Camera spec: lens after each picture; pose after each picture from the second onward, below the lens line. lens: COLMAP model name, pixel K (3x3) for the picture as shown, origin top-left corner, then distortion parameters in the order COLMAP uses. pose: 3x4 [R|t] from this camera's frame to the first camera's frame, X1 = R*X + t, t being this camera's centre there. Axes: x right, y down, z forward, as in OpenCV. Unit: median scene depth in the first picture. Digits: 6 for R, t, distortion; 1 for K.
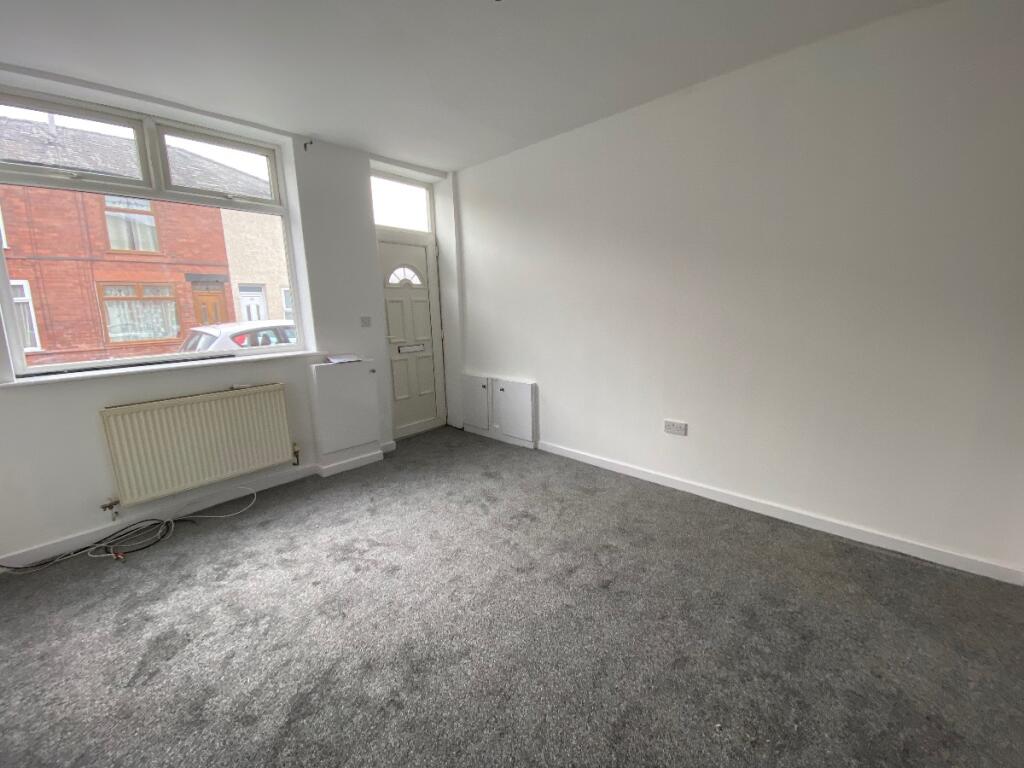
lens RADIAL K [[414.9, 0, 510.3], [0, 414.9, 380.6], [0, 0, 1]] dist [0.030825, -0.027495]
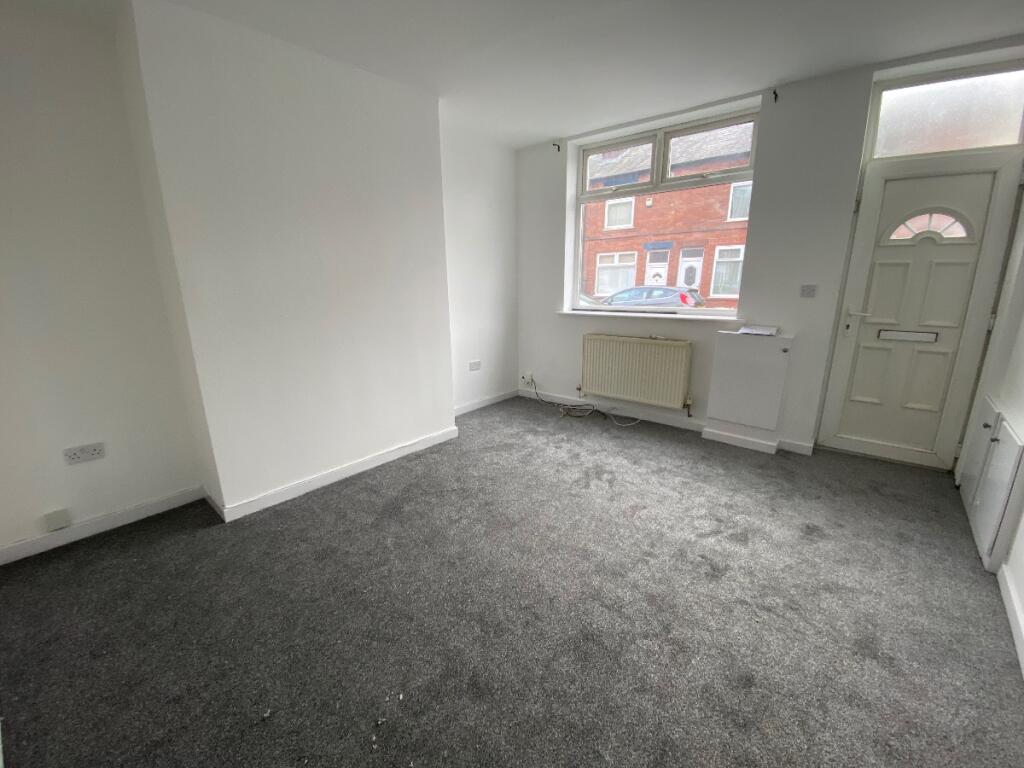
lens RADIAL K [[414.9, 0, 510.3], [0, 414.9, 380.6], [0, 0, 1]] dist [0.030825, -0.027495]
pose [[0.028907, 0.265864, -0.963577, 0.579777], [-0.163314, 0.952283, 0.257849, -0.110510], [0.986151, 0.149912, 0.070947, 0.473335]]
